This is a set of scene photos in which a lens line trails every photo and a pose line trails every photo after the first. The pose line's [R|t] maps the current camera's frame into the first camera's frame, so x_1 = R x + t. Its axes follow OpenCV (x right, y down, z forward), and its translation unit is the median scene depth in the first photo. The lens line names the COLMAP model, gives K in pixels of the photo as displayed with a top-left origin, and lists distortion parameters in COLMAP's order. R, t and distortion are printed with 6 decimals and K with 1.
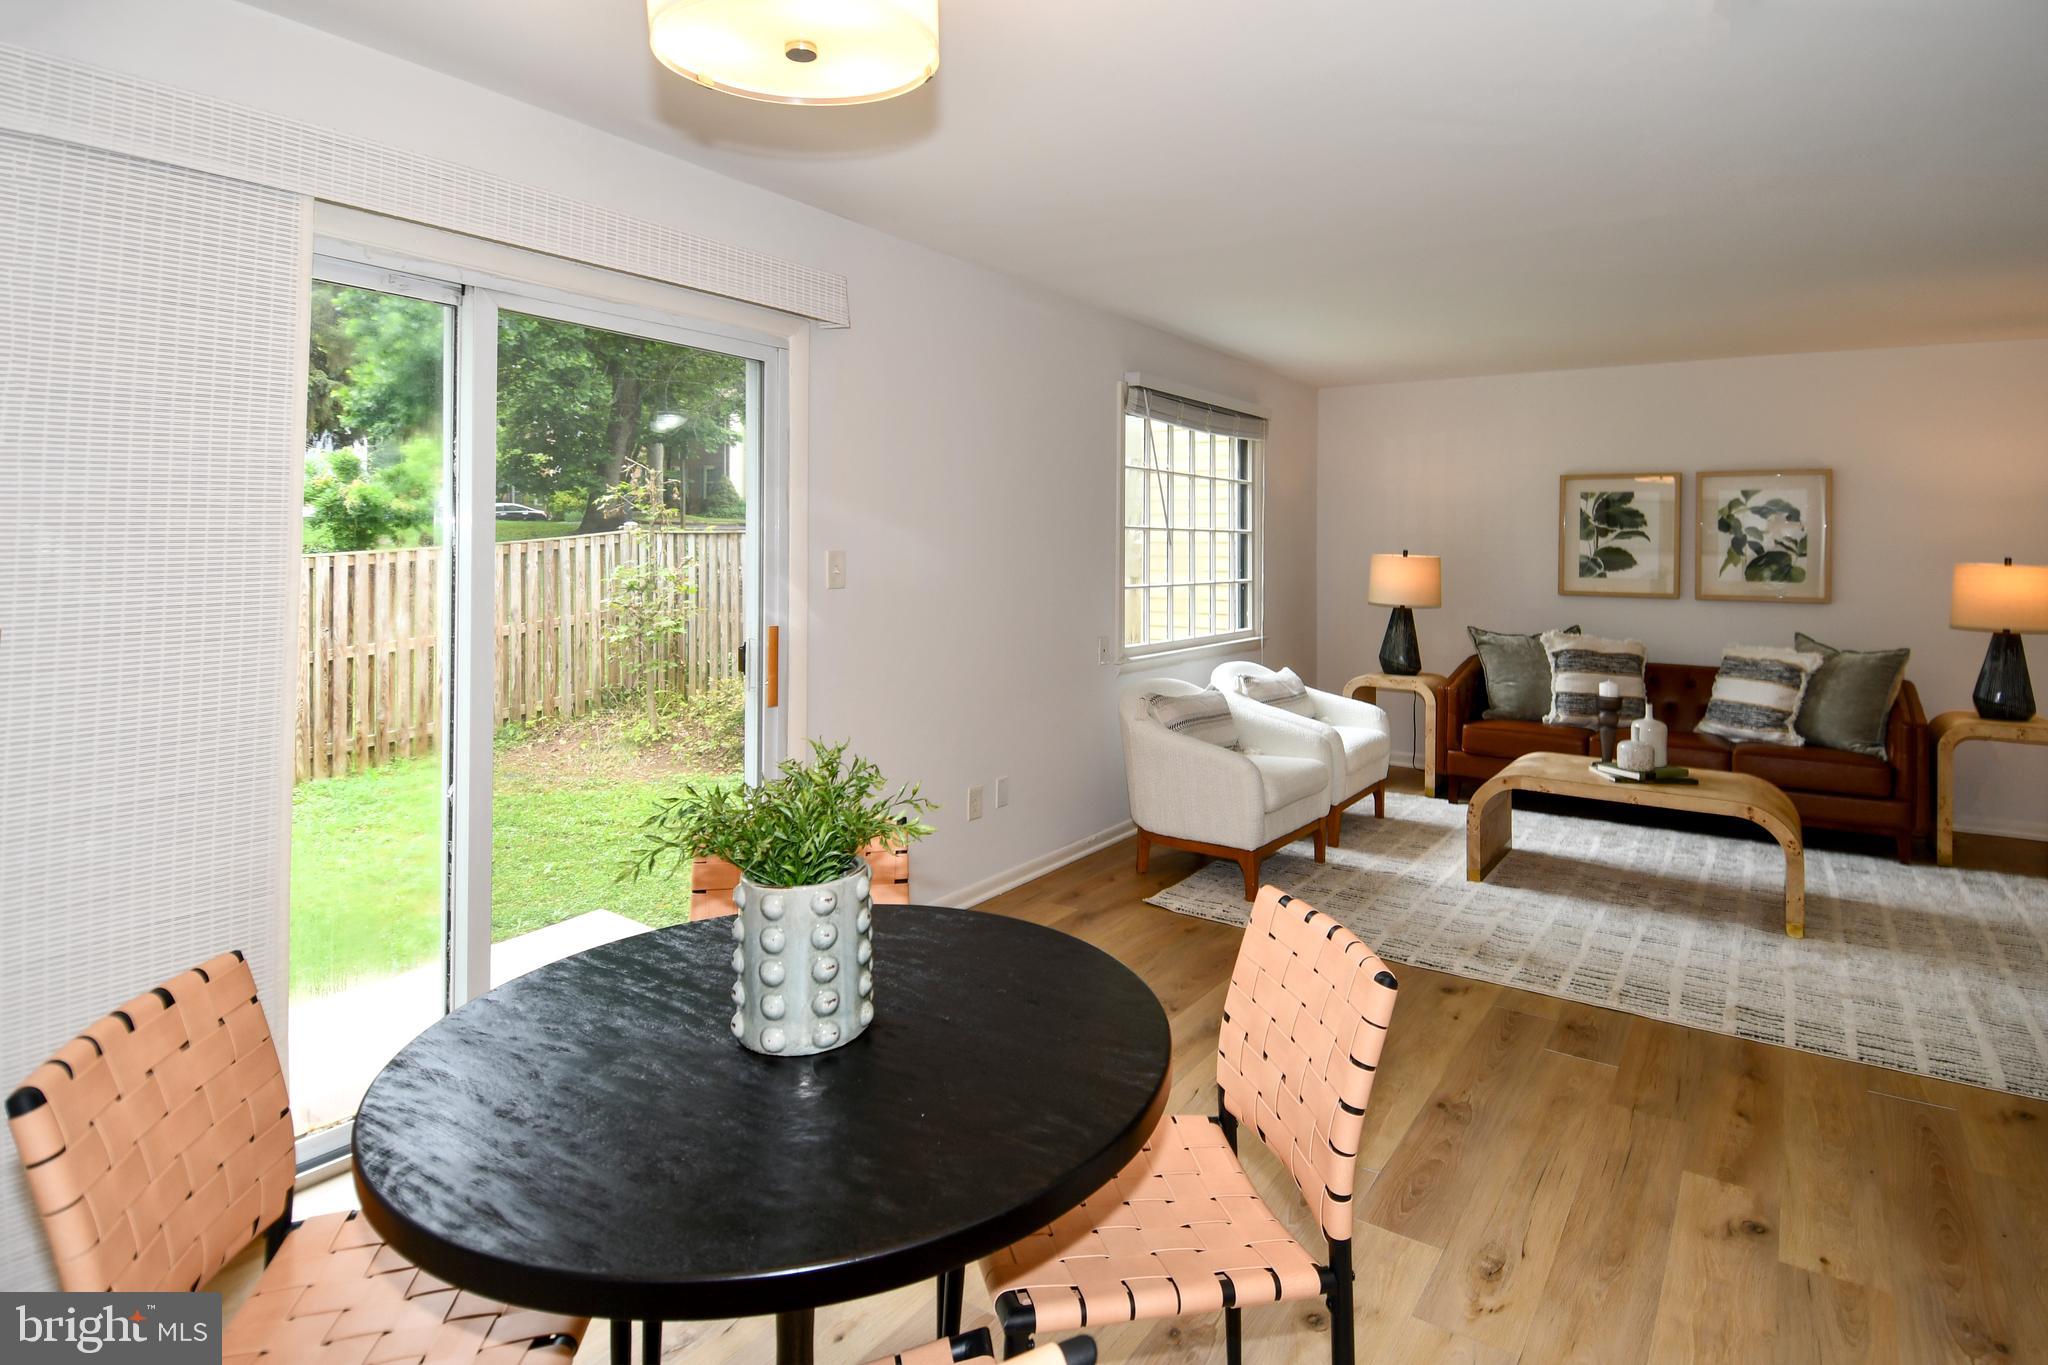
lens RADIAL K [[1139.4, 0, 1005.7], [0, 1139.4, 558.8], [0, 0, 1]] dist [0.036180, -0.041060]
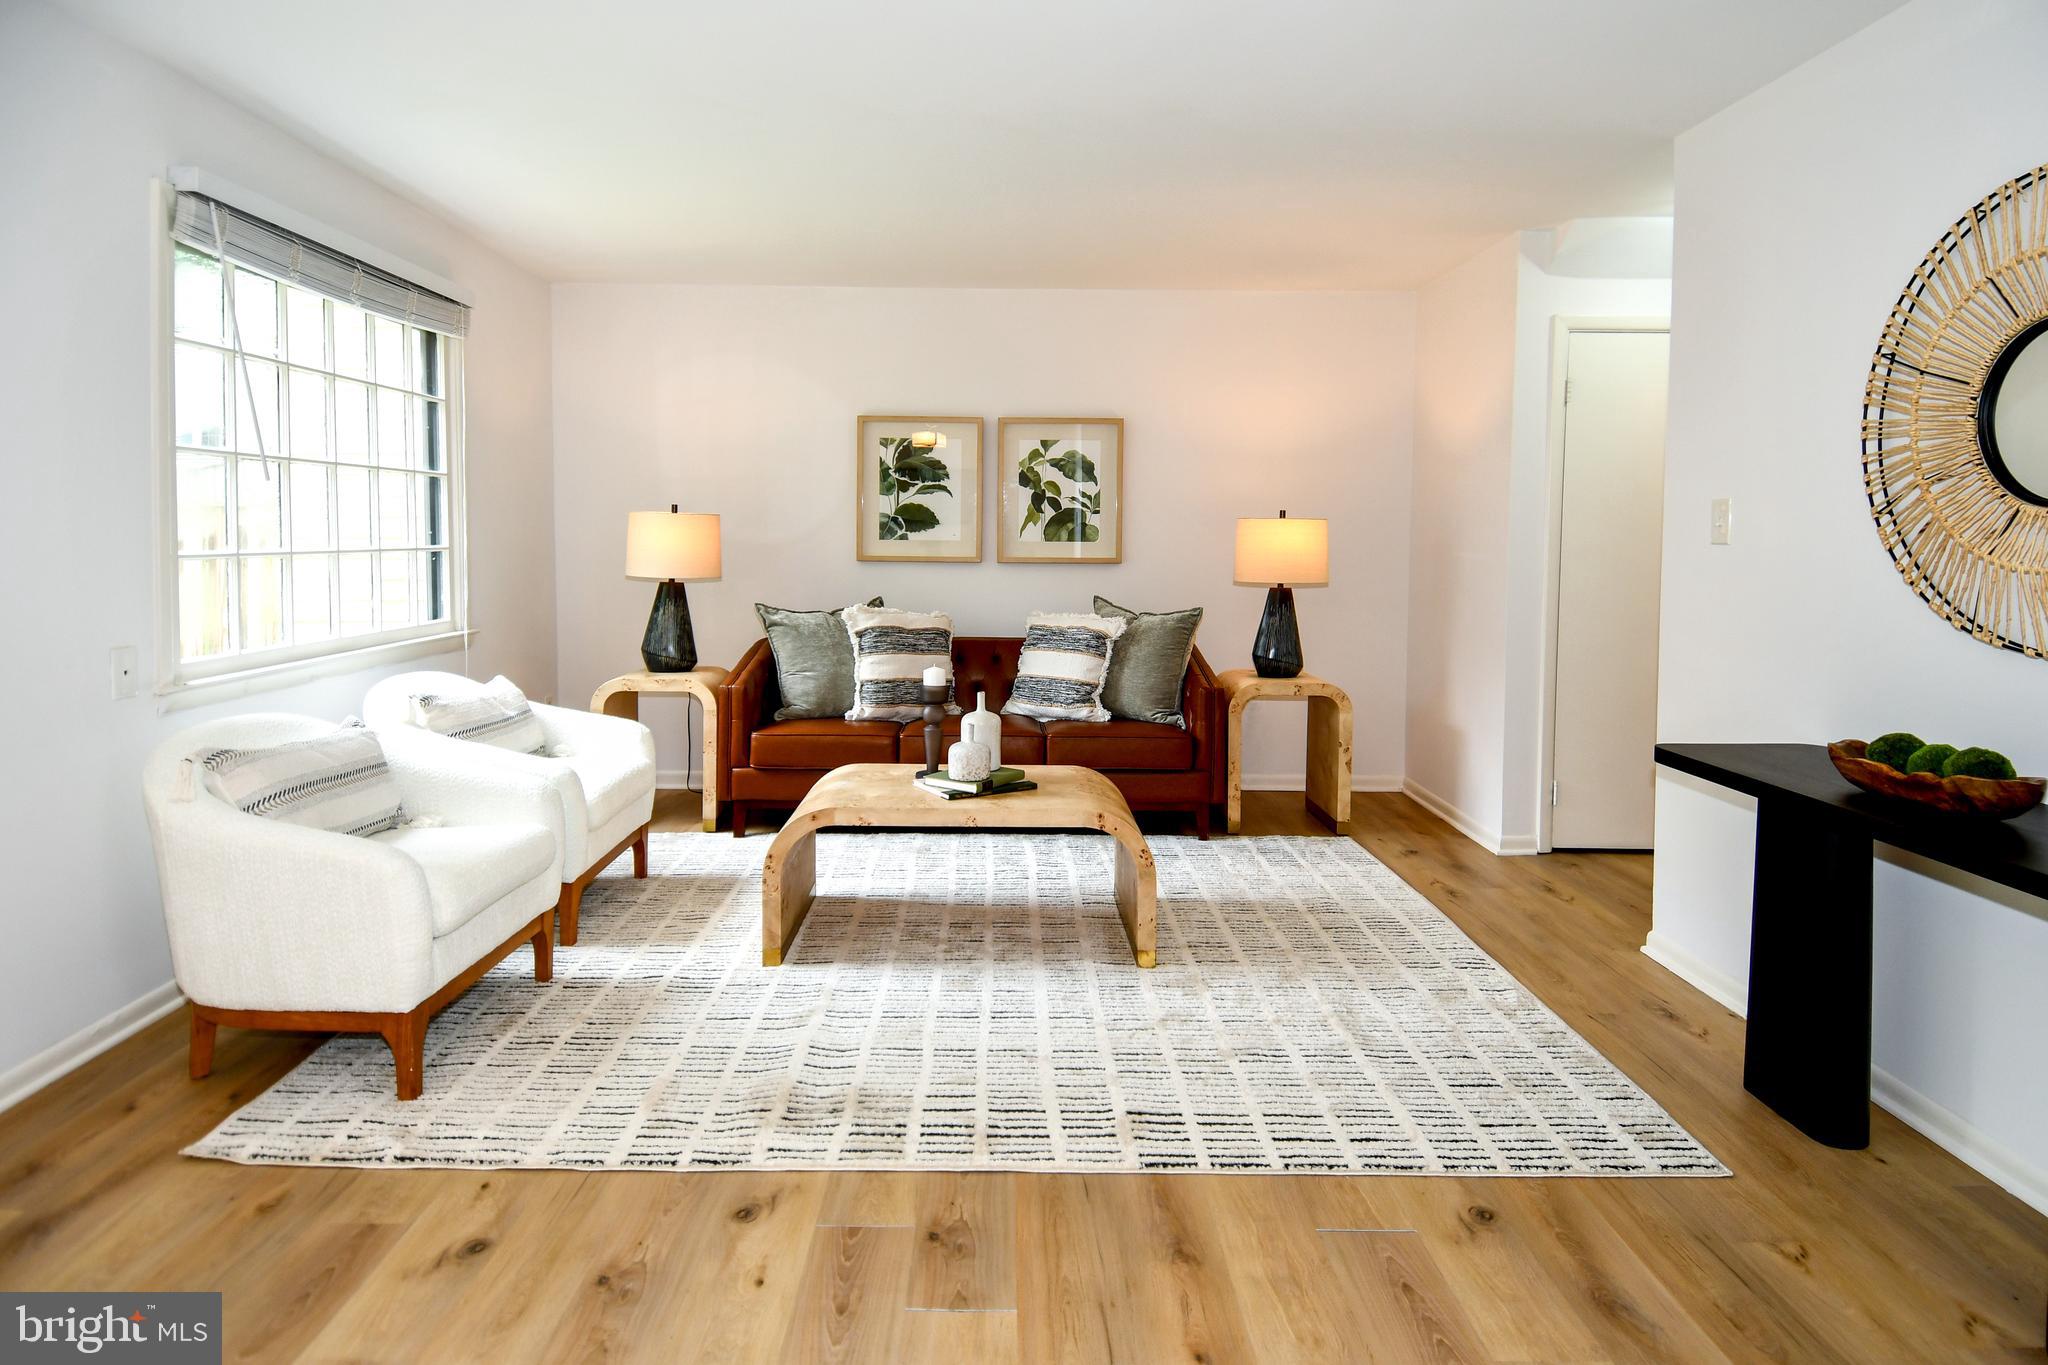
lens RADIAL K [[1139.4, 0, 1005.7], [0, 1139.4, 558.8], [0, 0, 1]] dist [0.036180, -0.041060]
pose [[0.818129, -0.015102, 0.574836, 0.104735], [0.008449, 0.999863, 0.014244, 0.020345], [-0.574972, -0.006797, 0.818145, 0.287401]]
